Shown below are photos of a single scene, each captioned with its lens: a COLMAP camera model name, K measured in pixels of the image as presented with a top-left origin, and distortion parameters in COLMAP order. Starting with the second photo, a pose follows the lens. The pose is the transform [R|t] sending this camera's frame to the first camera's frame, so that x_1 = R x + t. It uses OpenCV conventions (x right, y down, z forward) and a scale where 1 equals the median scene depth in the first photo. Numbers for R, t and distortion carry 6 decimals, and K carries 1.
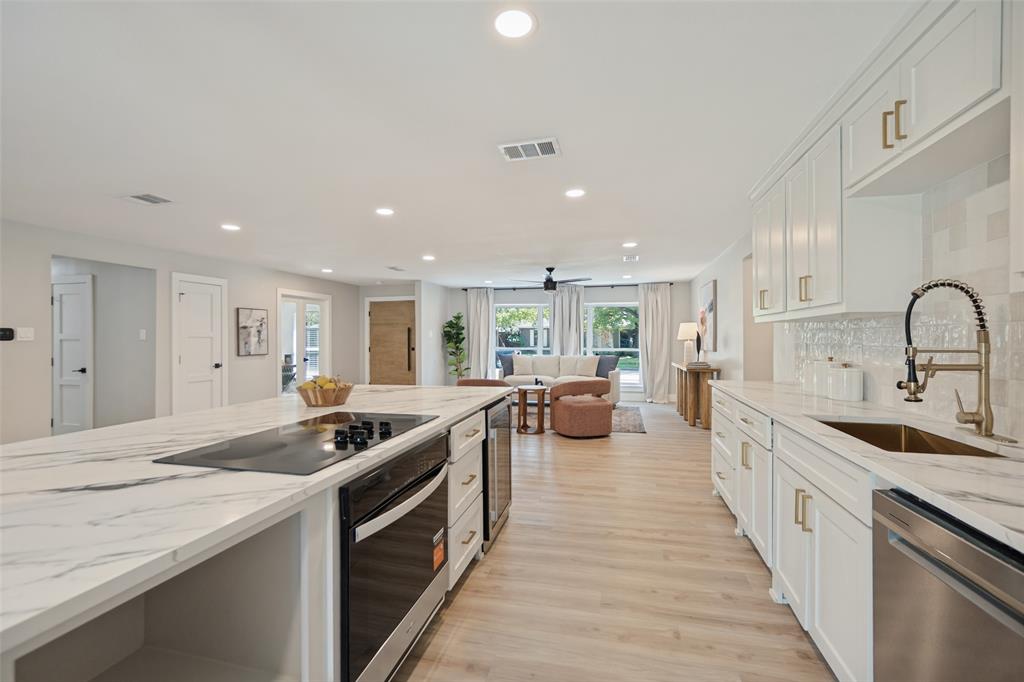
lens RADIAL K [[445.6, 0, 509.9], [0, 445.6, 342.5], [0, 0, 1]] dist [-0.007604, 0.001524]
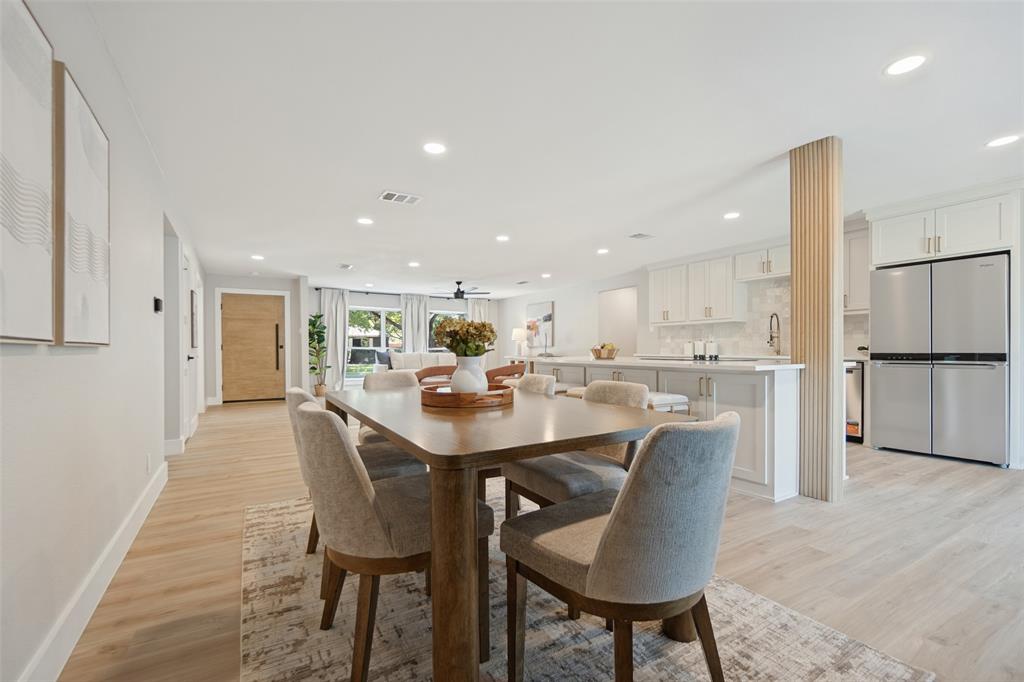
lens RADIAL K [[445.6, 0, 494.5], [0, 445.6, 348.1], [0, 0, 1]] dist [-0.007604, 0.001524]
pose [[0.723223, 0.004157, 0.690602, -0.543683], [0.004518, 0.999932, -0.010750, 0.029121], [-0.690599, 0.010895, 0.723155, 0.000055]]
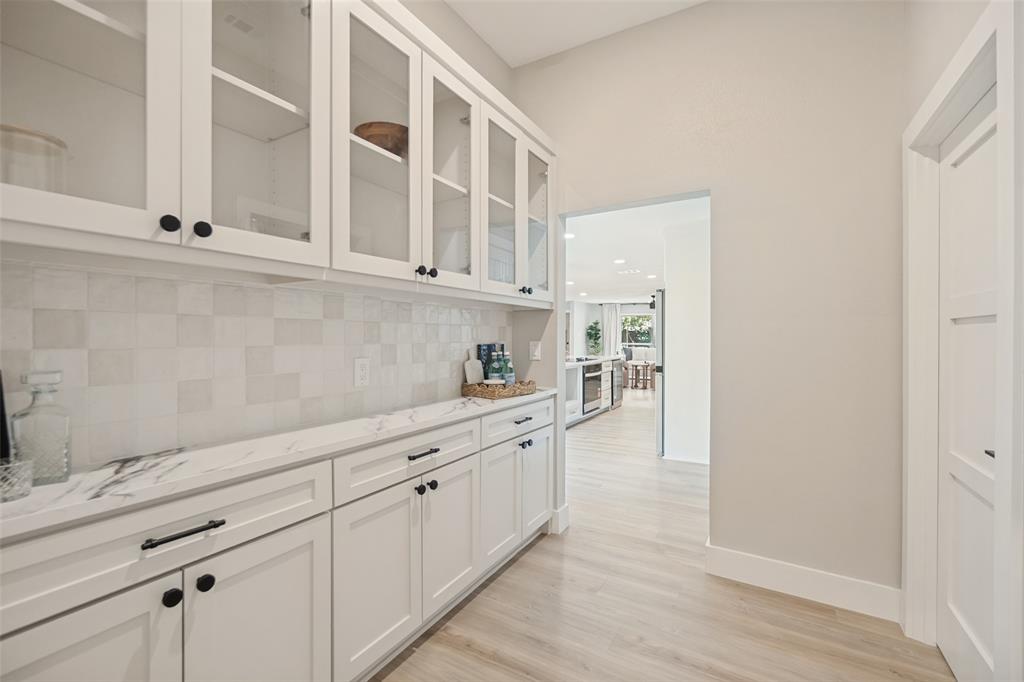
lens RADIAL K [[445.6, 0, 509.8], [0, 445.6, 338.9], [0, 0, 1]] dist [-0.007604, 0.001524]
pose [[0.958135, 0.007703, -0.286214, 0.039939], [-0.008586, 0.999961, -0.001832, 0.003952], [0.286189, 0.004213, 0.958164, -0.583461]]
